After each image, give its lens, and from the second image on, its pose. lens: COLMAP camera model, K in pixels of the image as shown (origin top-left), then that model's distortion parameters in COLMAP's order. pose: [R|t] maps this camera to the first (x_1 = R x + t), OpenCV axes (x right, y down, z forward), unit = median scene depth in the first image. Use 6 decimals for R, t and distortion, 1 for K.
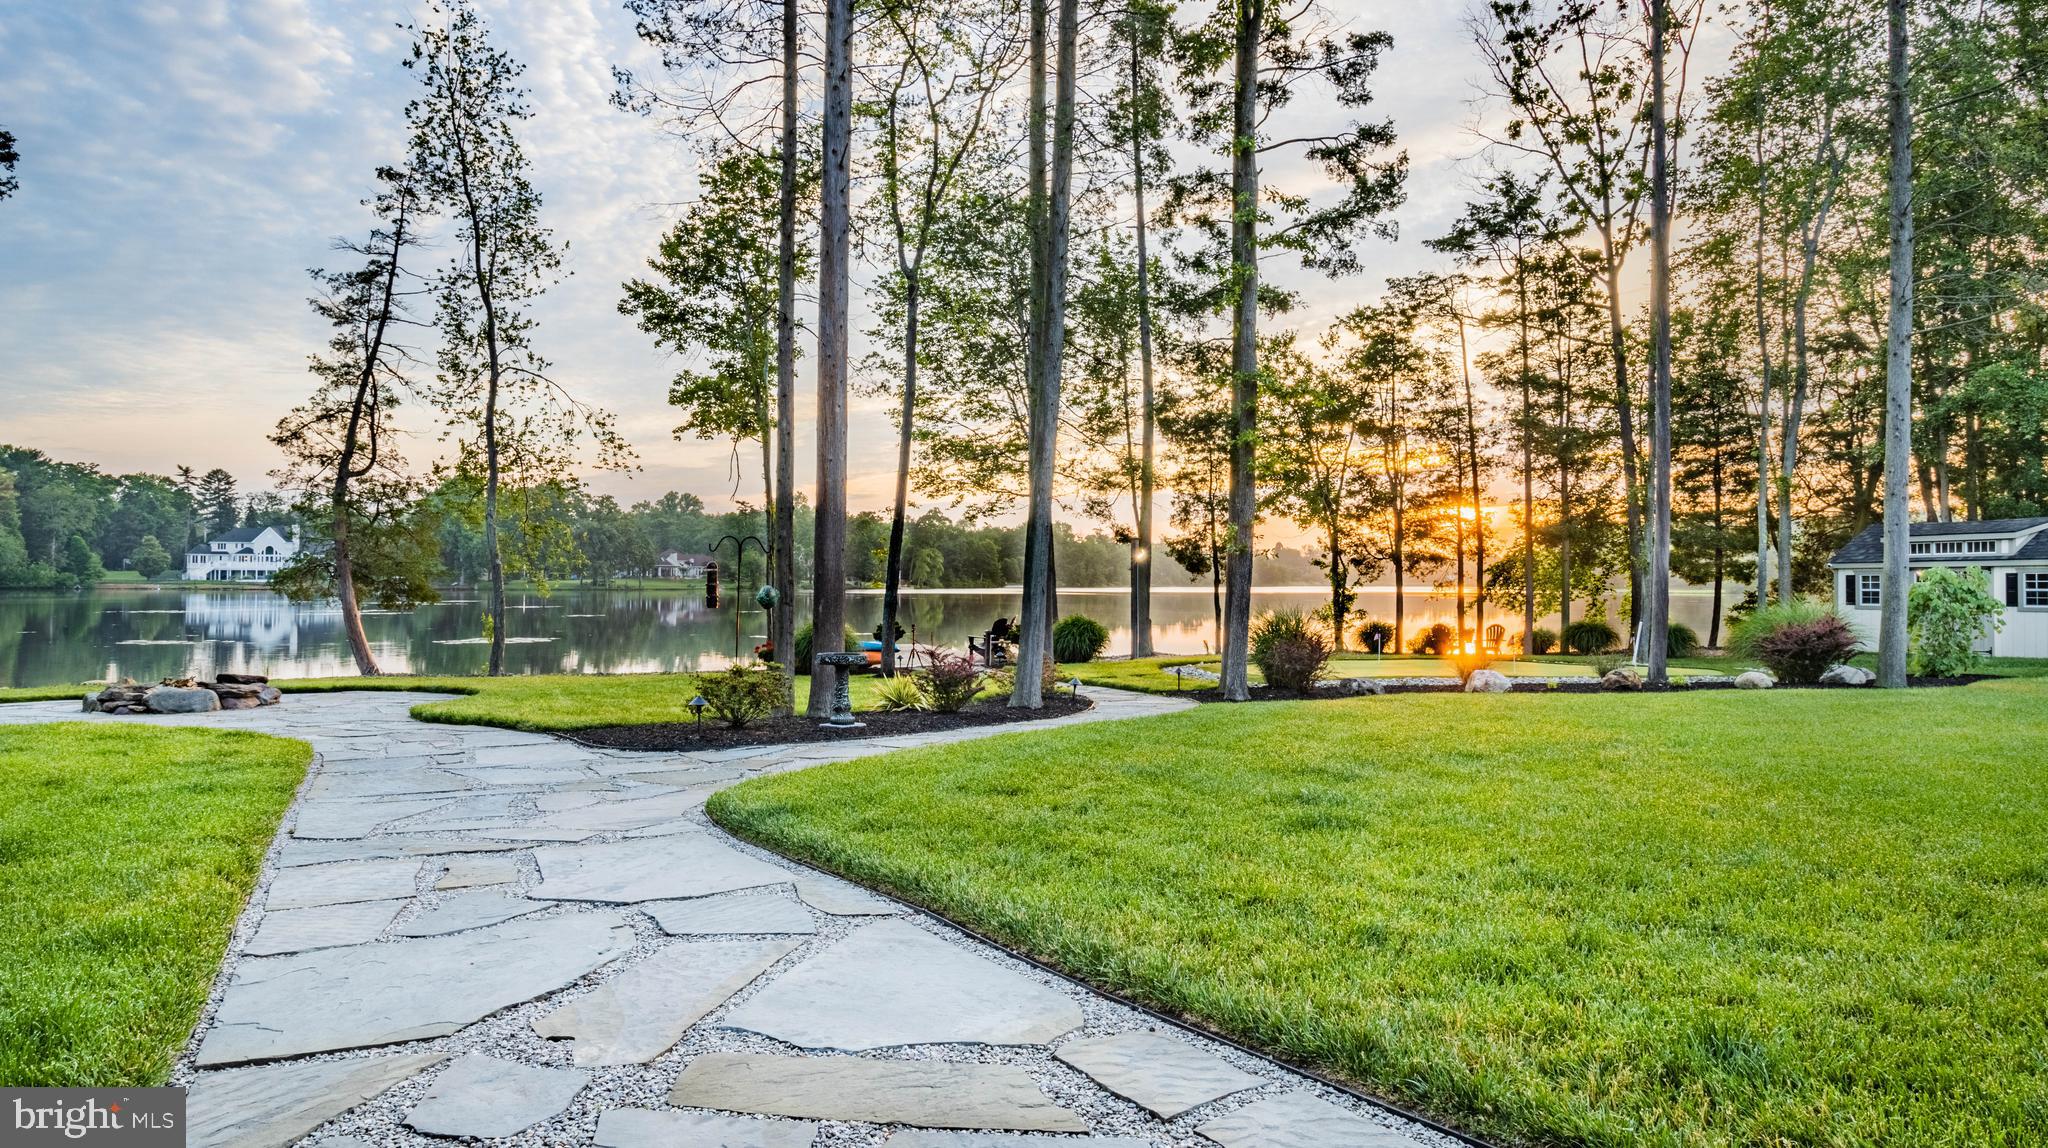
lens RADIAL K [[1191.8, 0, 1025.1], [0, 1191.8, 547.4], [0, 0, 1]] dist [0.012840, -0.017793]
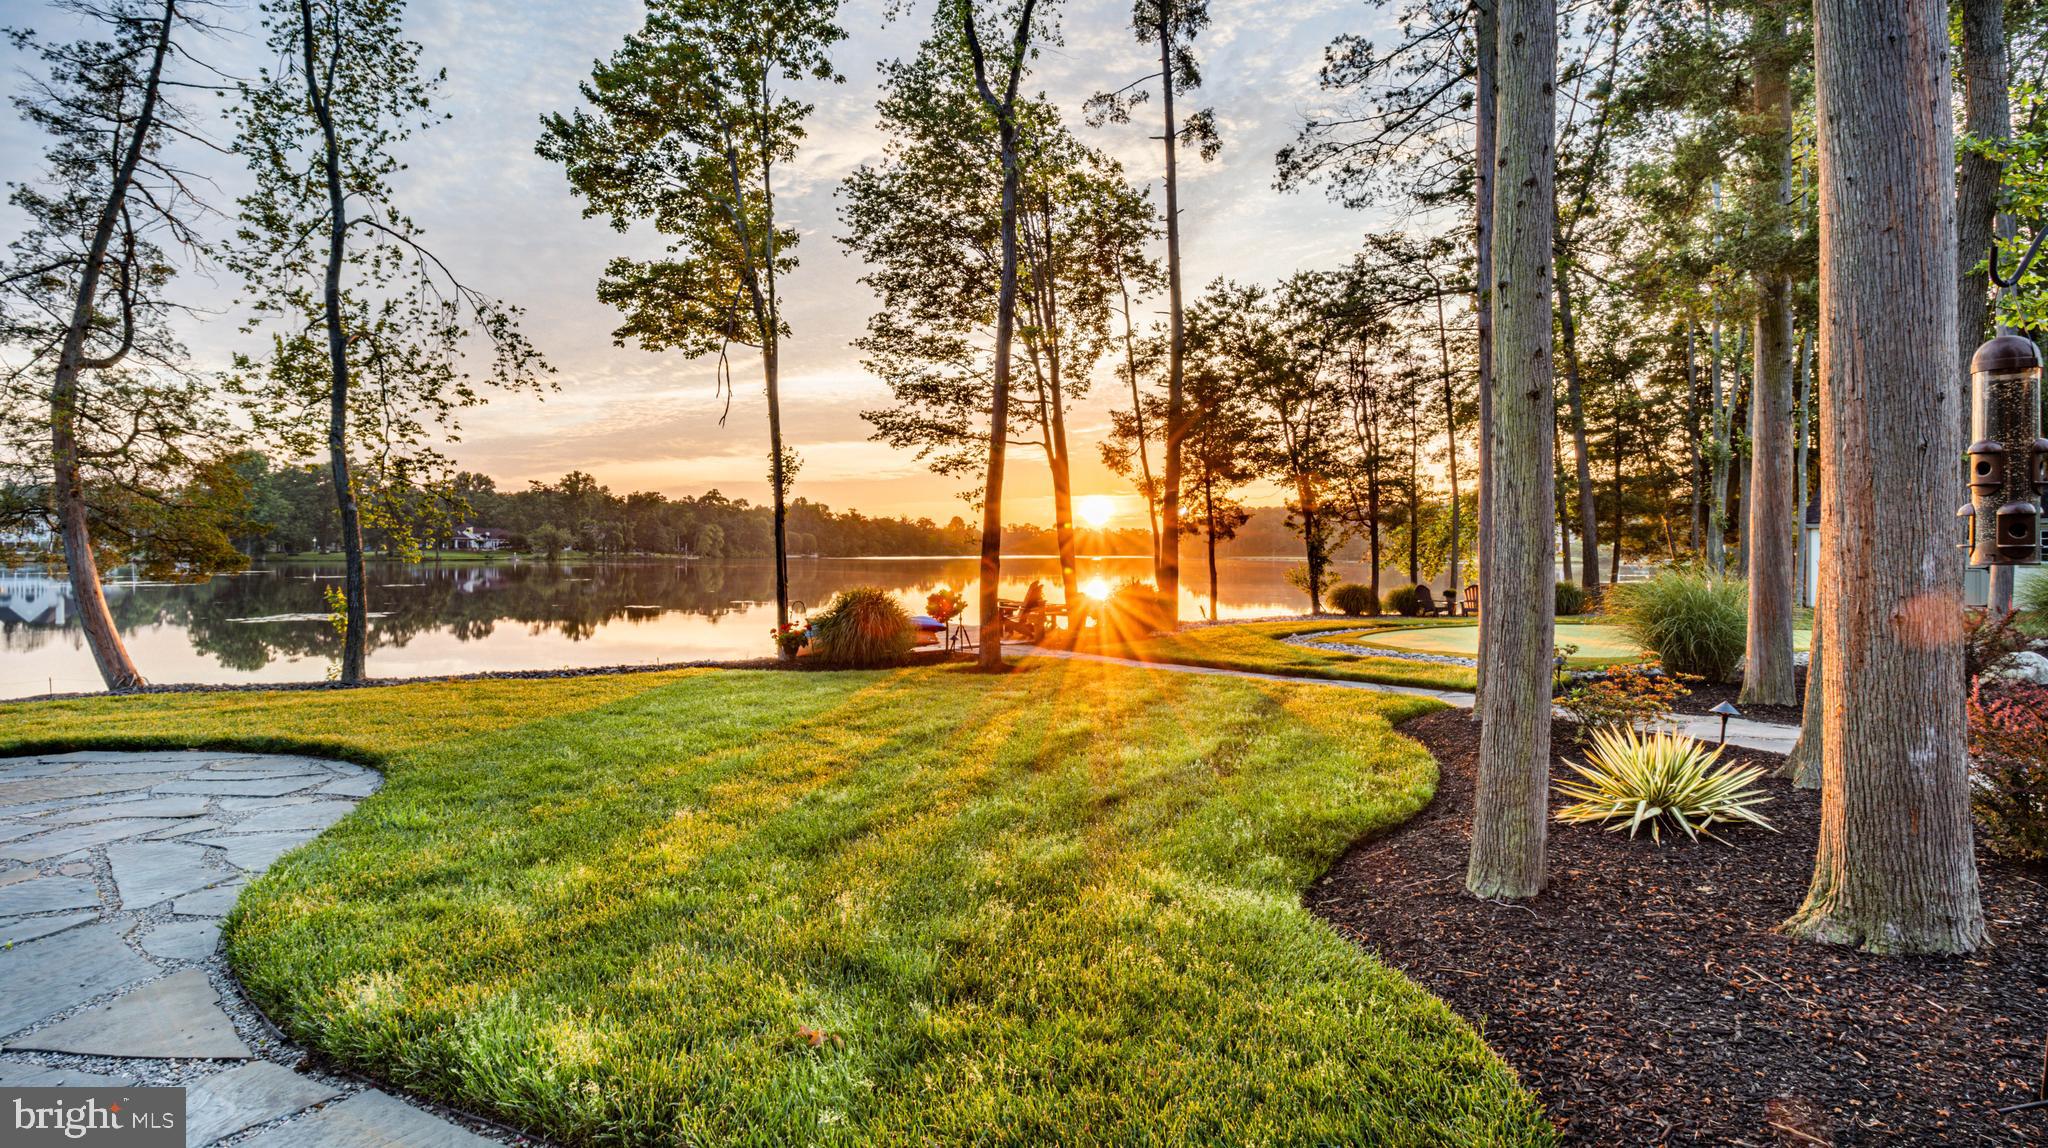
lens RADIAL K [[947.4, 0, 1024.7], [0, 947.4, 550.0], [0, 0, 1]] dist [-0.002090, -0.012133]
pose [[0.968579, -0.002372, 0.248695, -0.194247], [-0.004106, 0.999666, 0.025528, 0.018860], [-0.248673, -0.025747, 0.968245, 0.372275]]
